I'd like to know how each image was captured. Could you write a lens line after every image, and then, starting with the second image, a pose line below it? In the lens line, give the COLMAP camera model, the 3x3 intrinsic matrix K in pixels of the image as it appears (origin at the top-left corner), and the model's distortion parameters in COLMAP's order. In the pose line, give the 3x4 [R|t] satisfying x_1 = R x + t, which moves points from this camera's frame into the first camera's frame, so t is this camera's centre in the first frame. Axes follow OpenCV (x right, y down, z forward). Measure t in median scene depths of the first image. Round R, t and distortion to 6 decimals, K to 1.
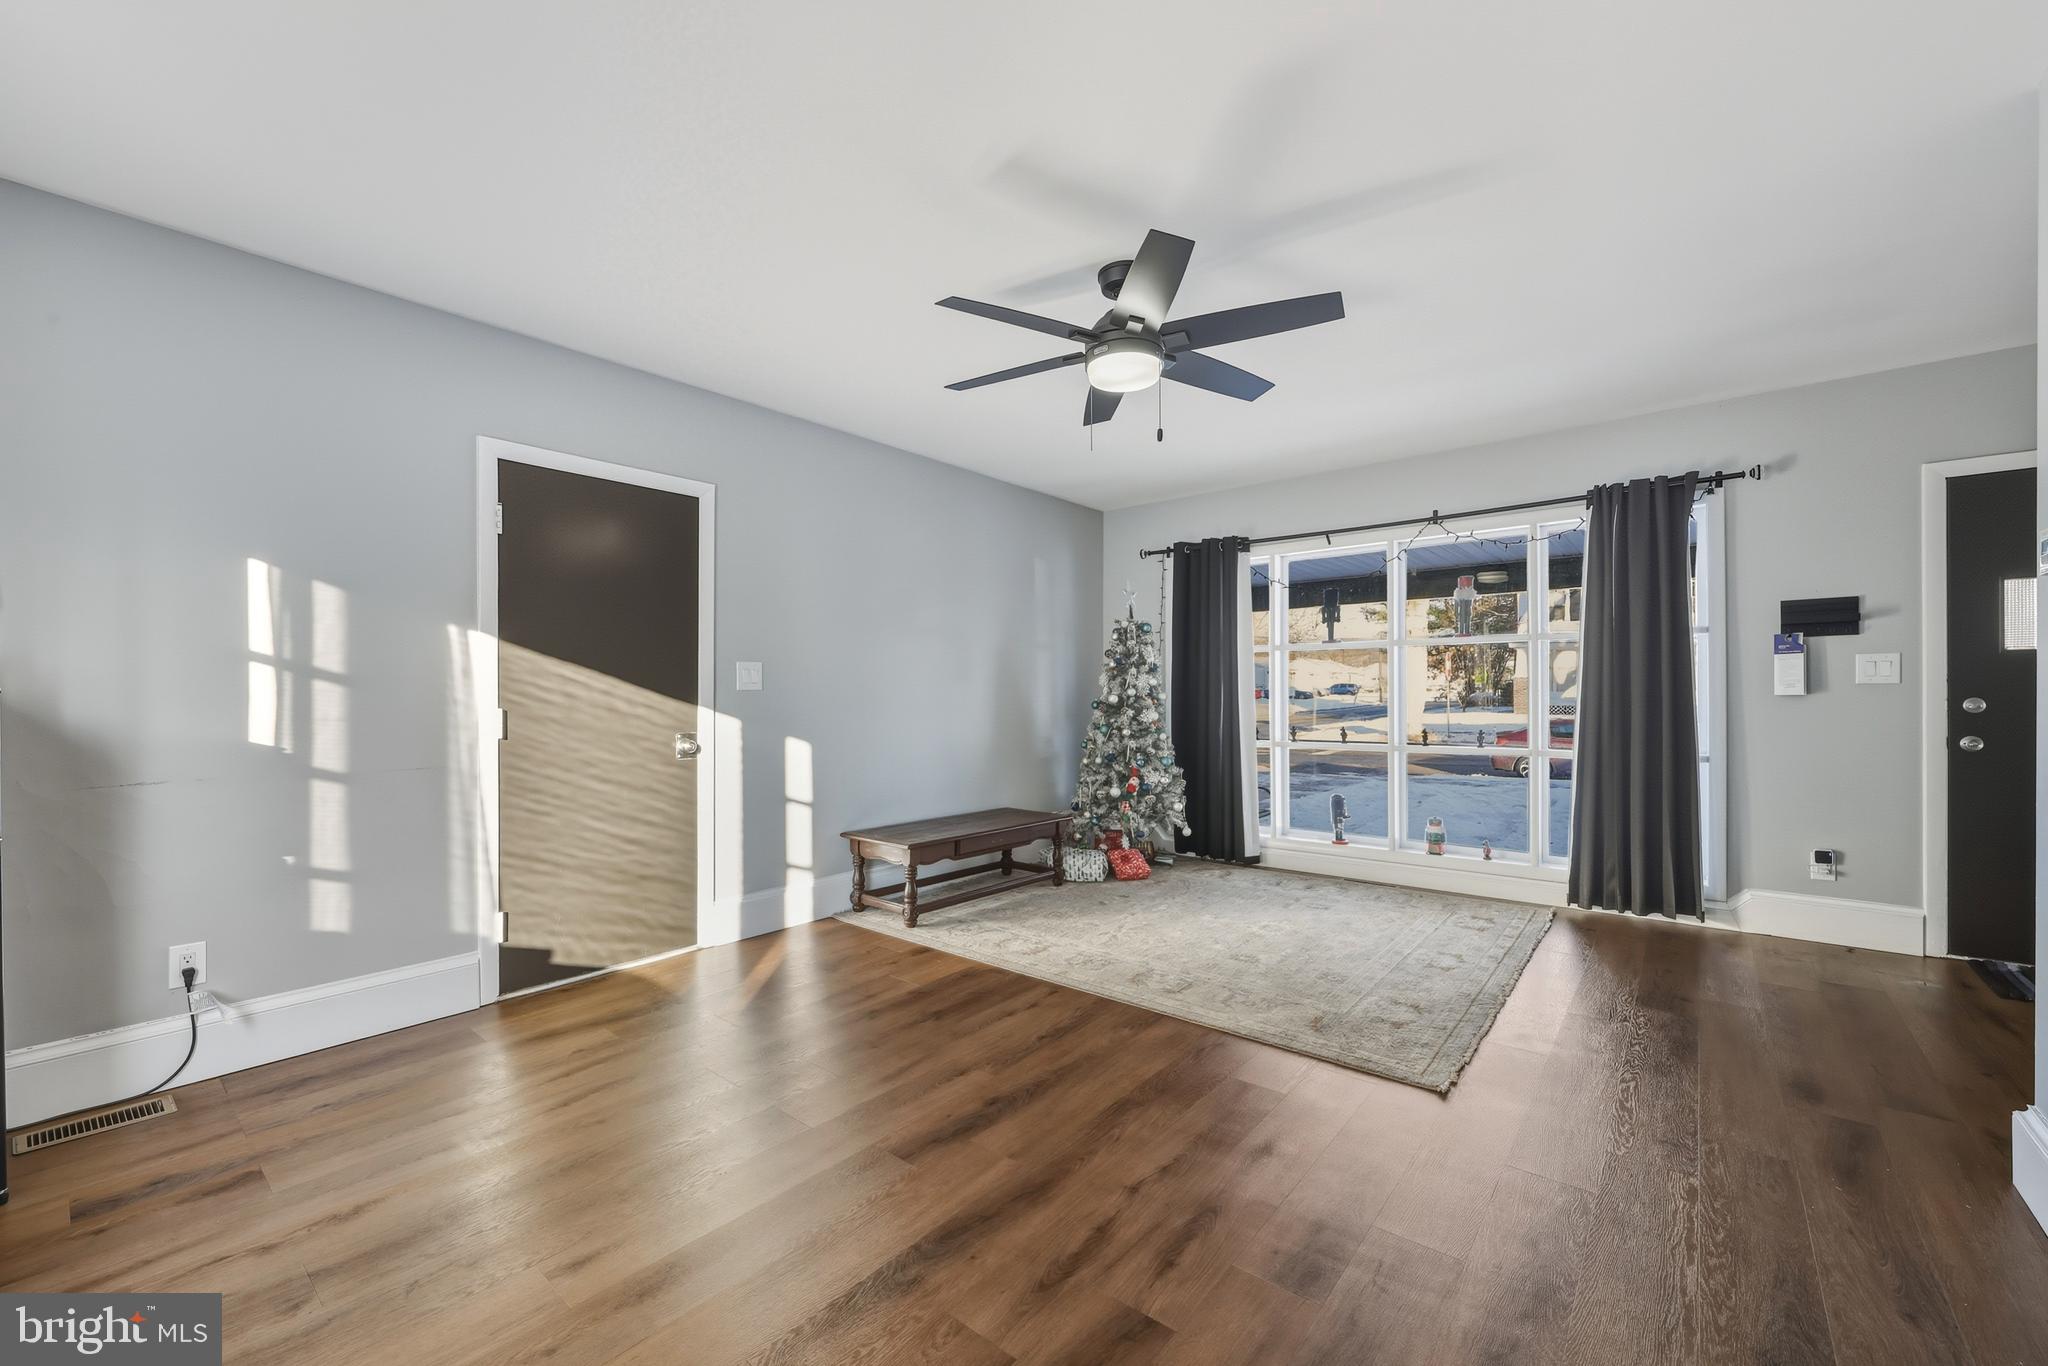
lens RADIAL K [[842.9, 0, 1011.2], [0, 842.9, 685.8], [0, 0, 1]] dist [0.008546, -0.000103]
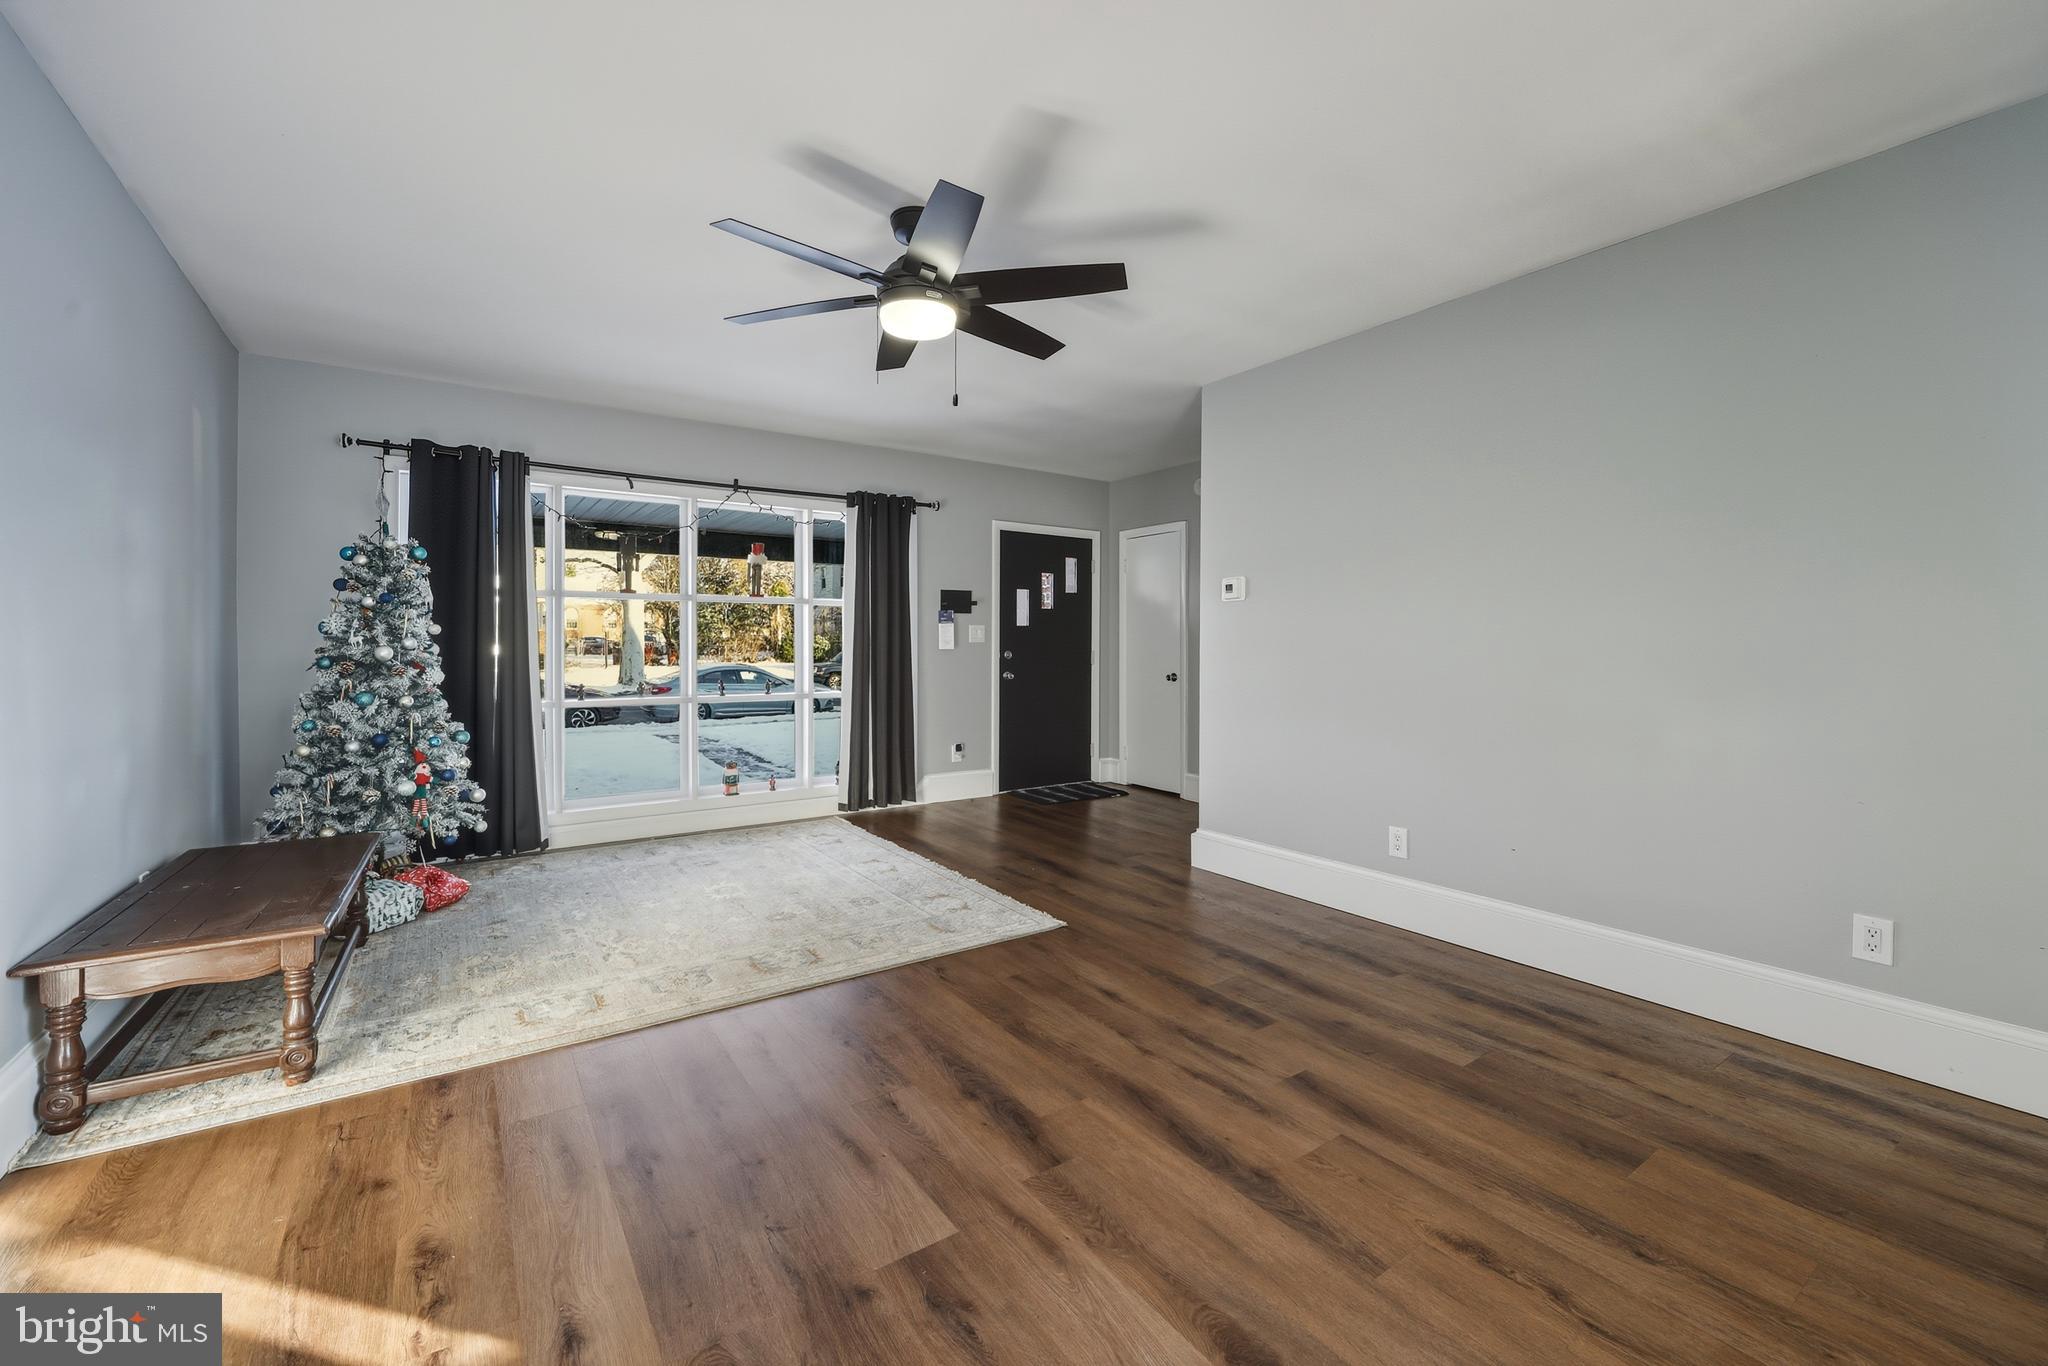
lens RADIAL K [[804.7, 0, 1071.4], [0, 804.7, 651.7], [0, 0, 1]] dist [-0.000841, -0.000052]
pose [[0.238079, -0.001639, 0.971244, -0.523100], [-0.012925, 0.999905, 0.004856, 0.005583], [-0.971160, -0.013709, 0.238035, 0.431133]]
